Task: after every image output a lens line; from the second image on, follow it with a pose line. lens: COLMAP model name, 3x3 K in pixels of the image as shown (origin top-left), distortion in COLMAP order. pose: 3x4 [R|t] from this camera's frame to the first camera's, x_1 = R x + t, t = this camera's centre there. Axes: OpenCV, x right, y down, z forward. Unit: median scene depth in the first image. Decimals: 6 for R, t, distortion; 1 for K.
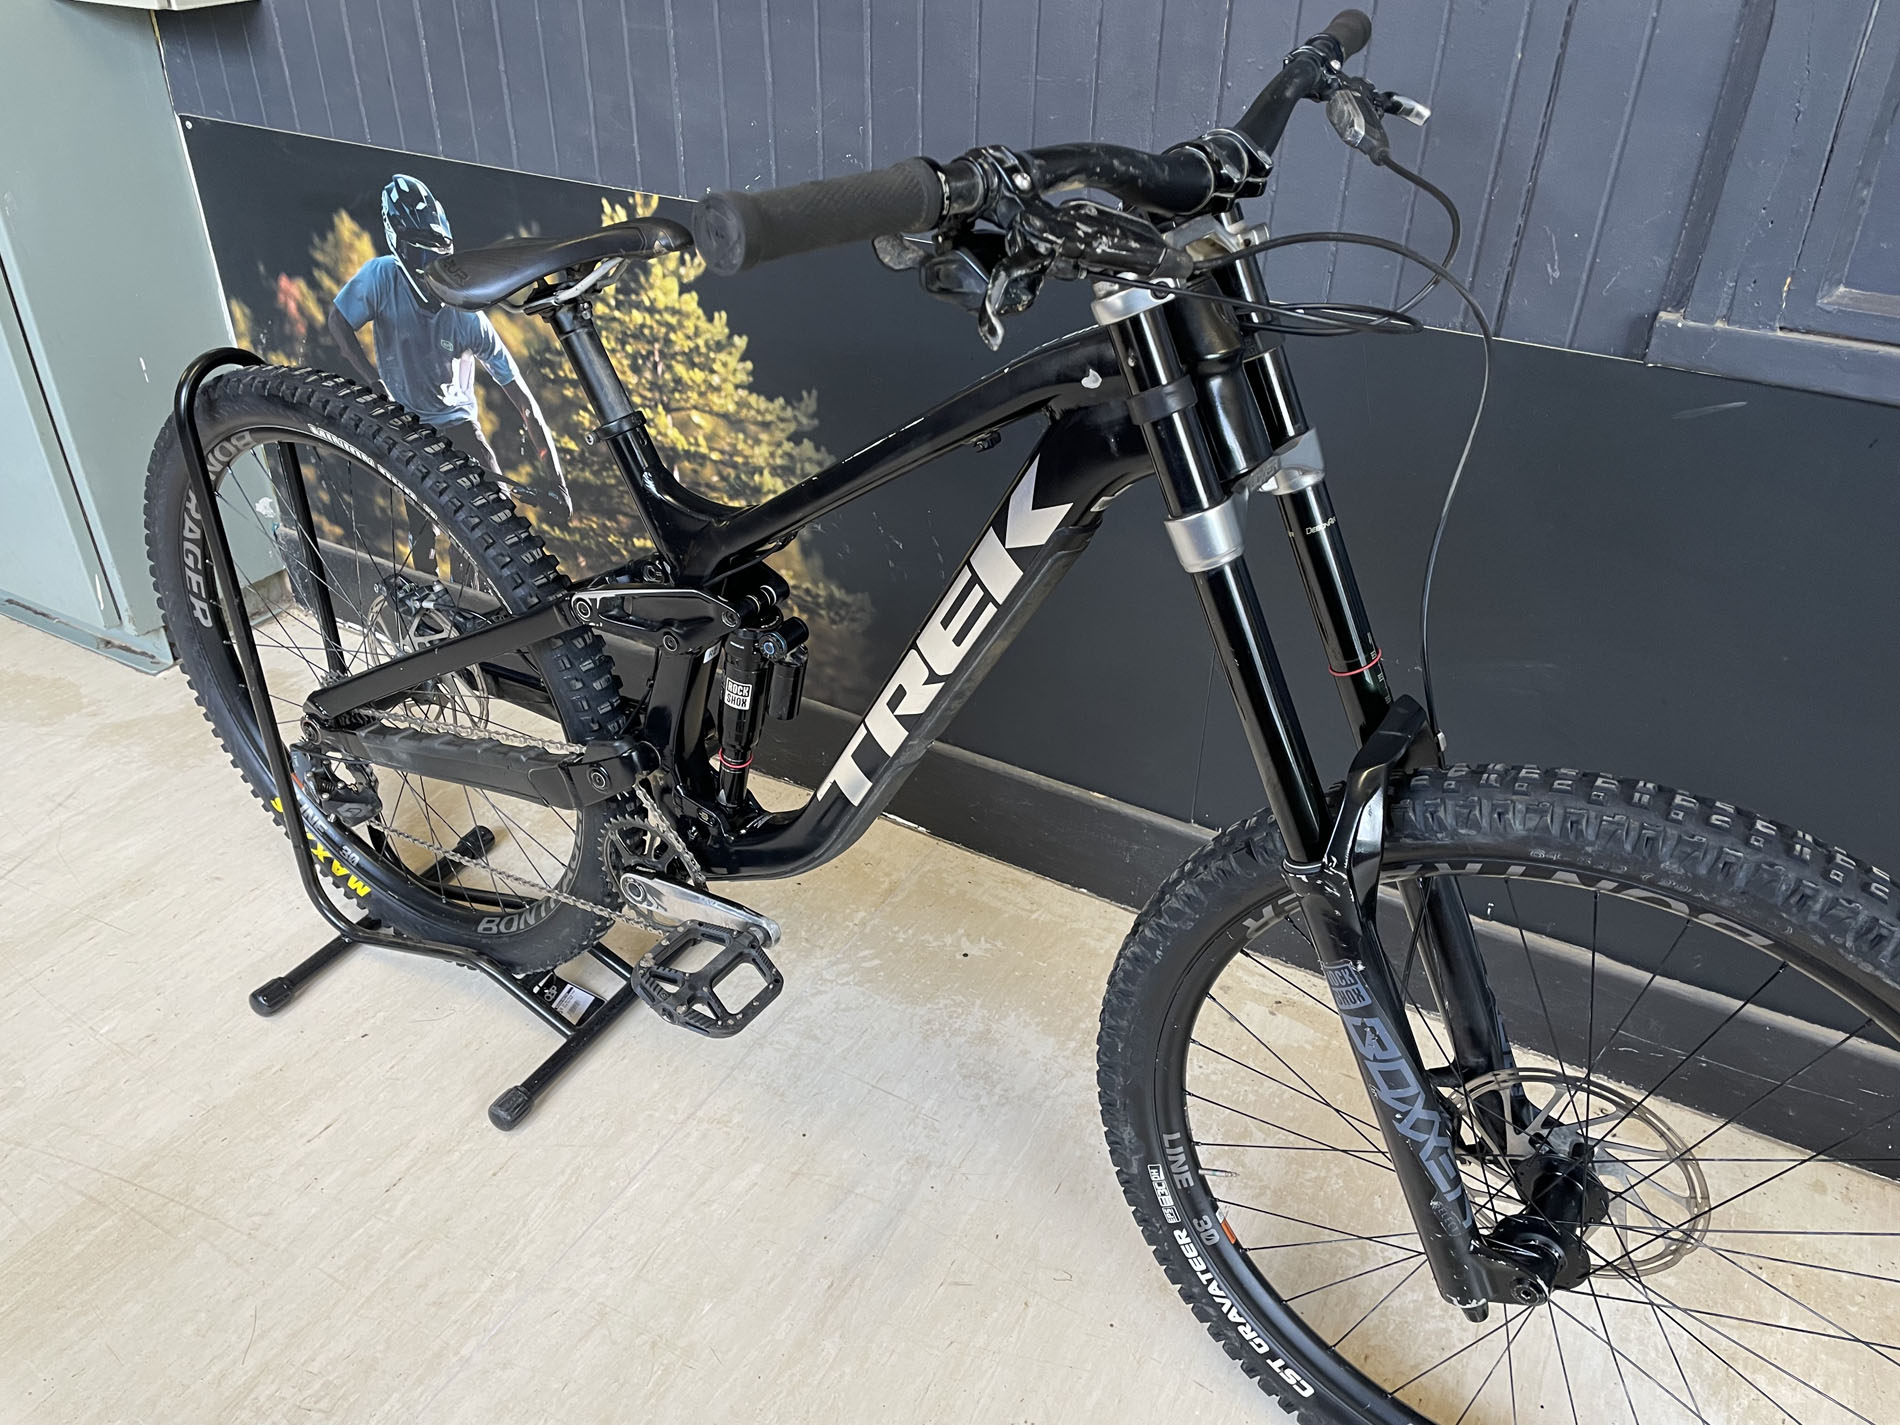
lens RADIAL K [[1434.1, 0, 947.8], [0, 1434.1, 724.0], [0, 0, 1]] dist [0.093091, -0.120547]
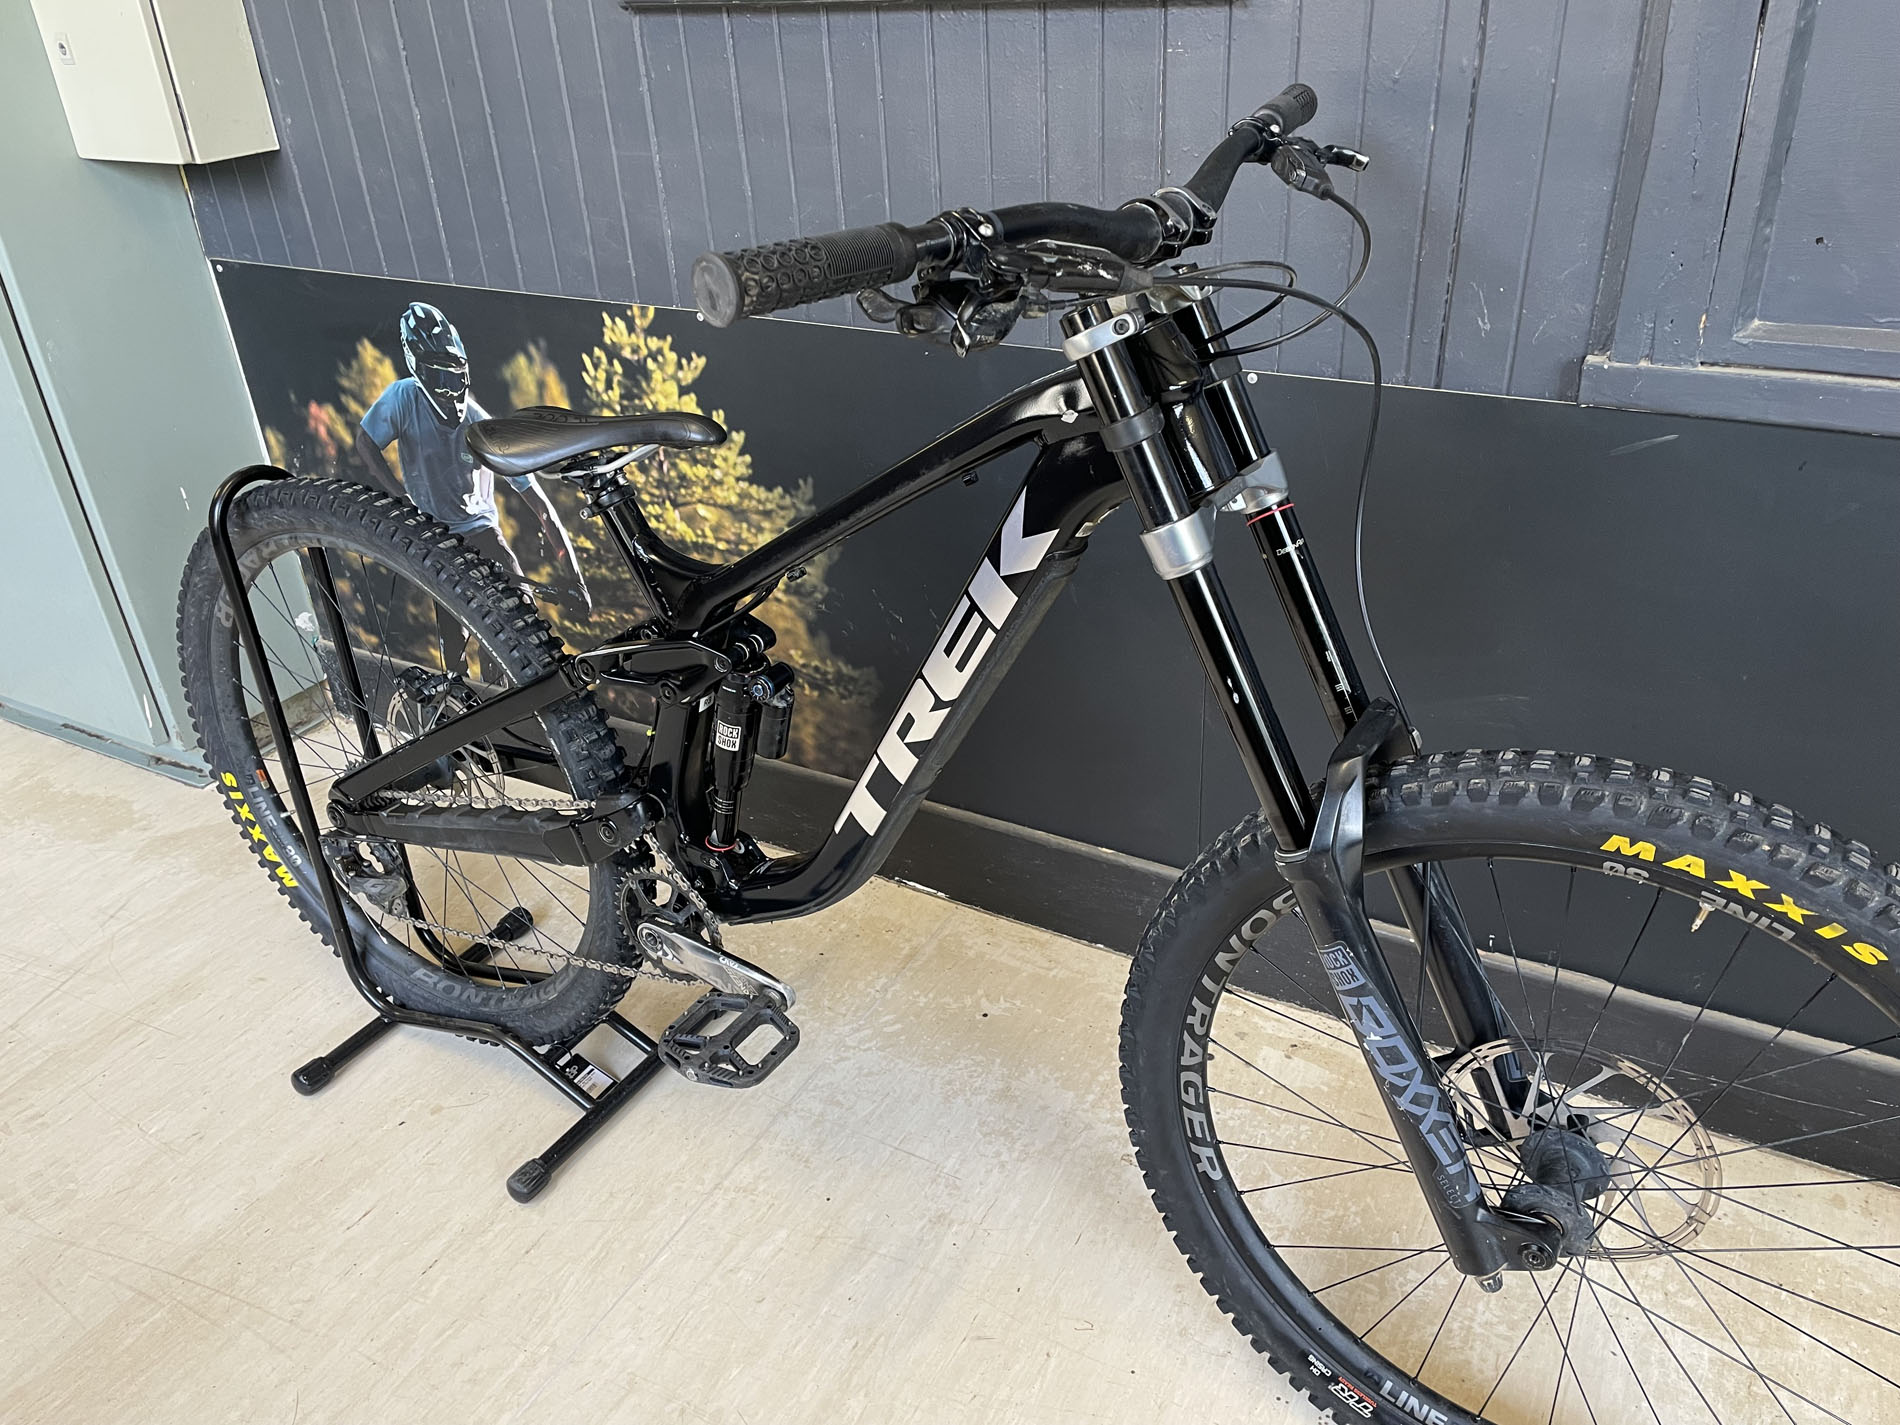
lens RADIAL K [[1434.1, 0, 969.6], [0, 1434.1, 714.6], [0, 0, 1]] dist [0.093091, -0.120547]
pose [[0.998093, -0.056693, -0.024410, 0.037231], [0.055089, 0.996554, -0.062004, 0.010922], [0.027841, 0.060541, 0.997777, -0.030102]]
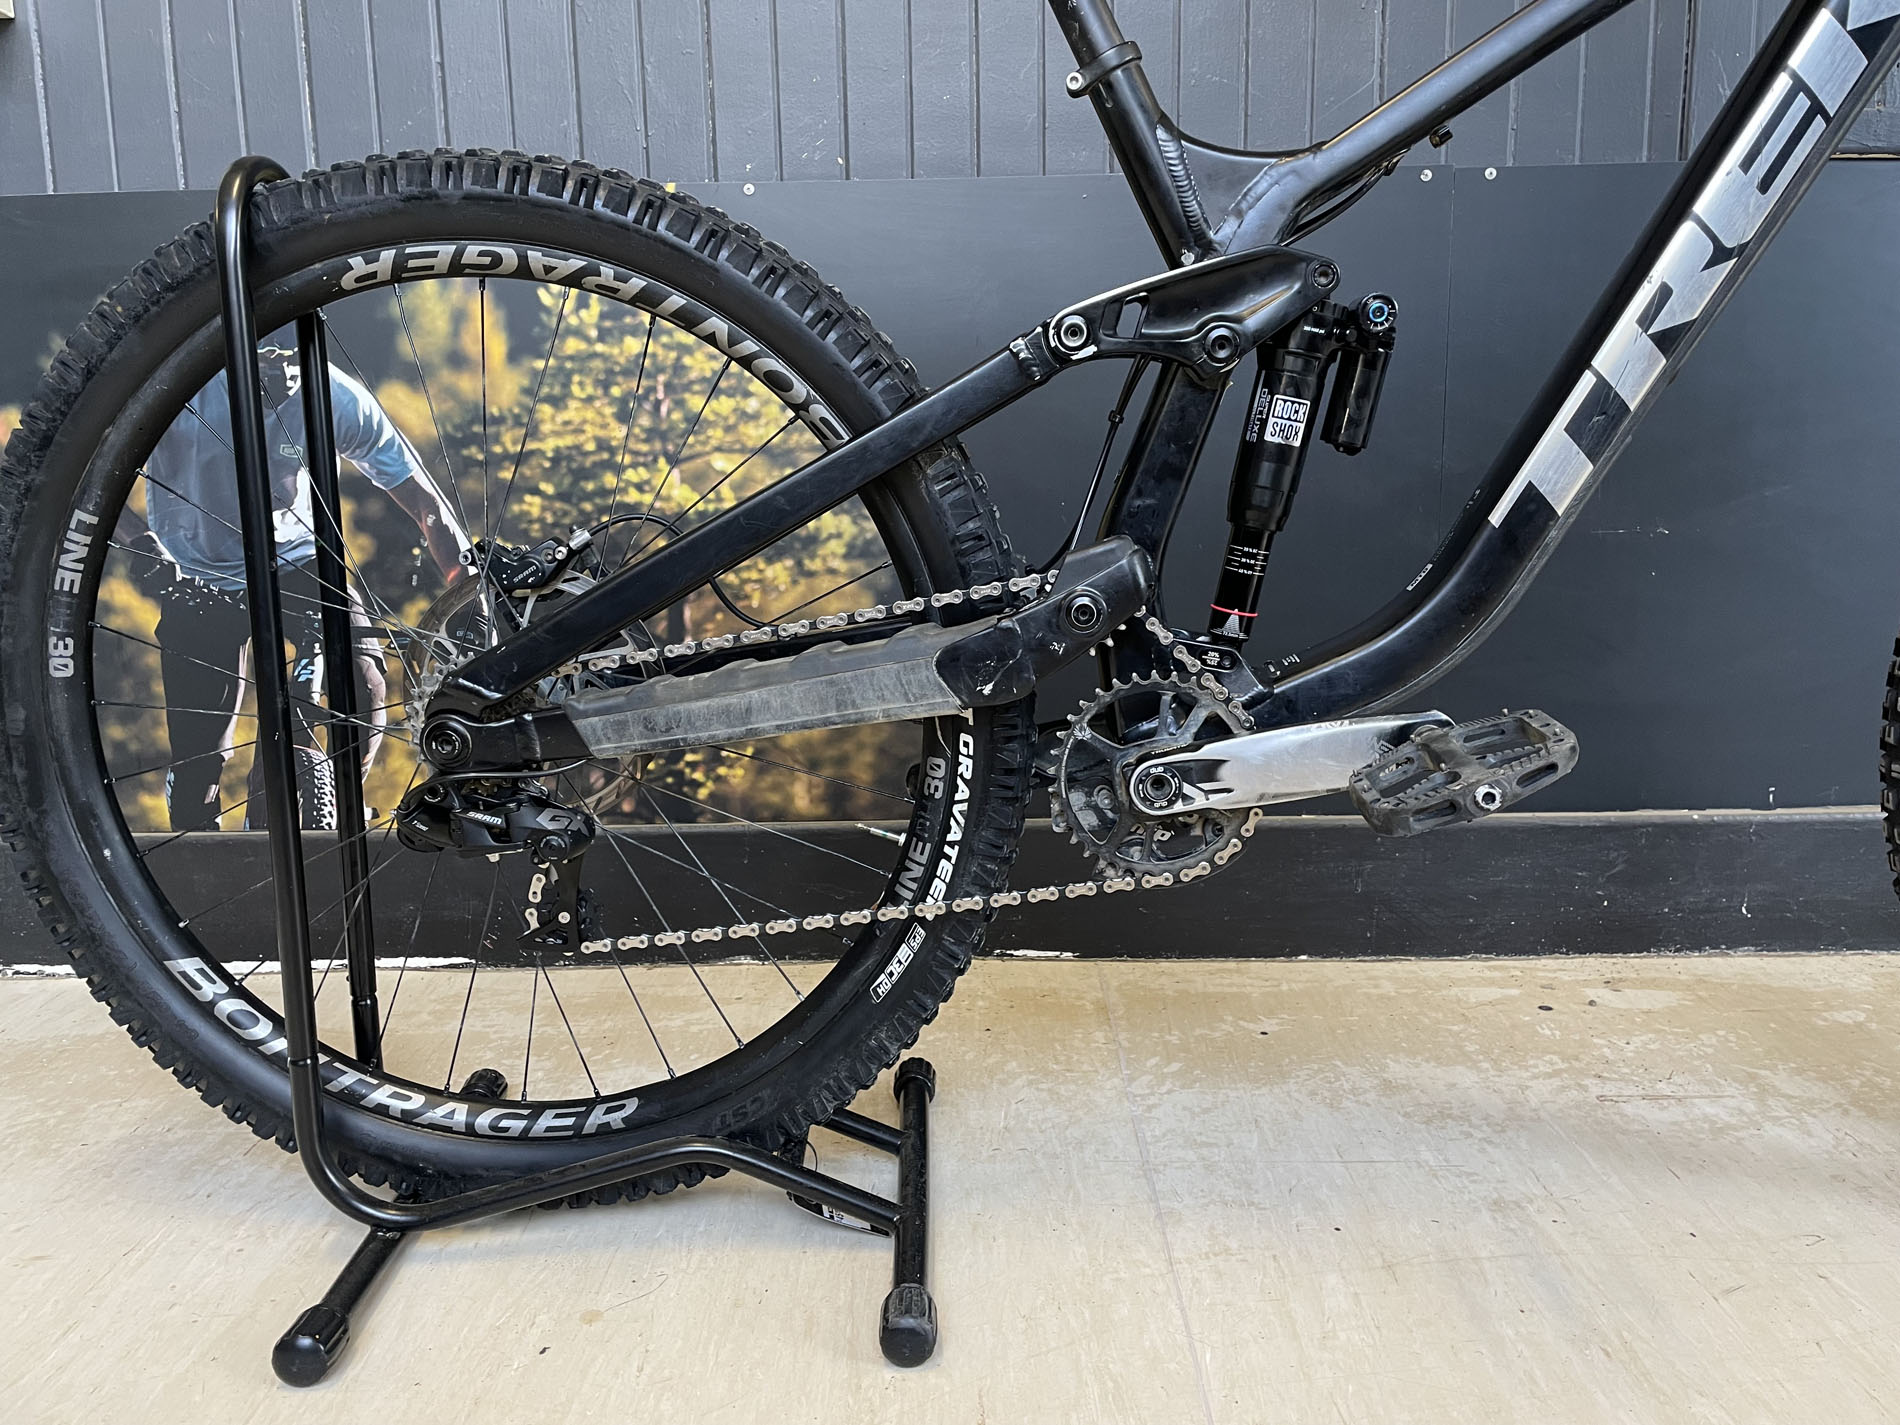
lens RADIAL K [[1434.1, 0, 964.4], [0, 1434.1, 690.2], [0, 0, 1]] dist [0.093091, -0.120547]
pose [[0.876974, -0.112443, 0.467197, -0.441366], [0.288412, 0.900817, -0.324573, 0.193619], [-0.384363, 0.419388, 0.822423, 0.359609]]
